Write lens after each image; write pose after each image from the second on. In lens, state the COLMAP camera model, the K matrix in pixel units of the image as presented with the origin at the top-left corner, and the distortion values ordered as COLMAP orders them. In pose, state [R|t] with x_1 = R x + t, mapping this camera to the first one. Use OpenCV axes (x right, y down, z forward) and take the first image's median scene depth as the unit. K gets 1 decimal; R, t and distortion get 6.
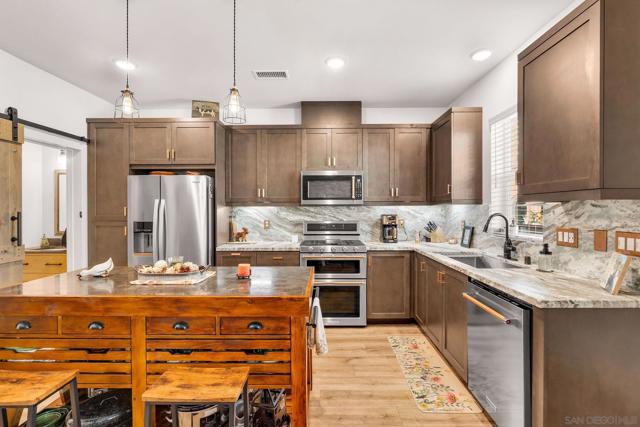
lens RADIAL K [[288.1, 0, 325.2], [0, 288.1, 211.6], [0, 0, 1]] dist [-0.013555, 0.001773]
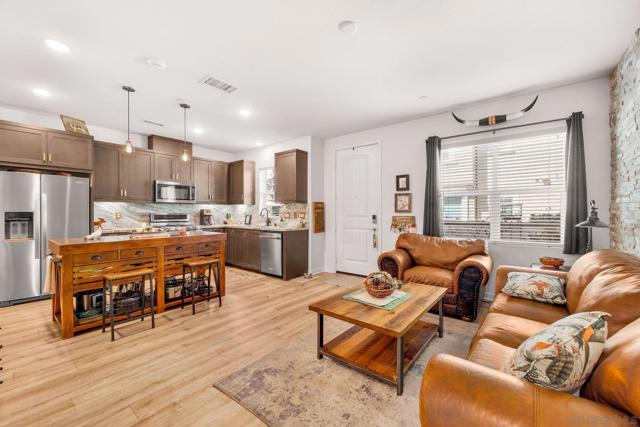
lens RADIAL K [[273.2, 0, 304.6], [0, 273.2, 214.5], [0, 0, 1]] dist [-0.000899, 0.000253]
pose [[0.664628, 0.000850, 0.747174, -0.718007], [-0.001799, 0.999998, 0.000462, 0.045001], [-0.747172, -0.001652, 0.664629, -0.644056]]
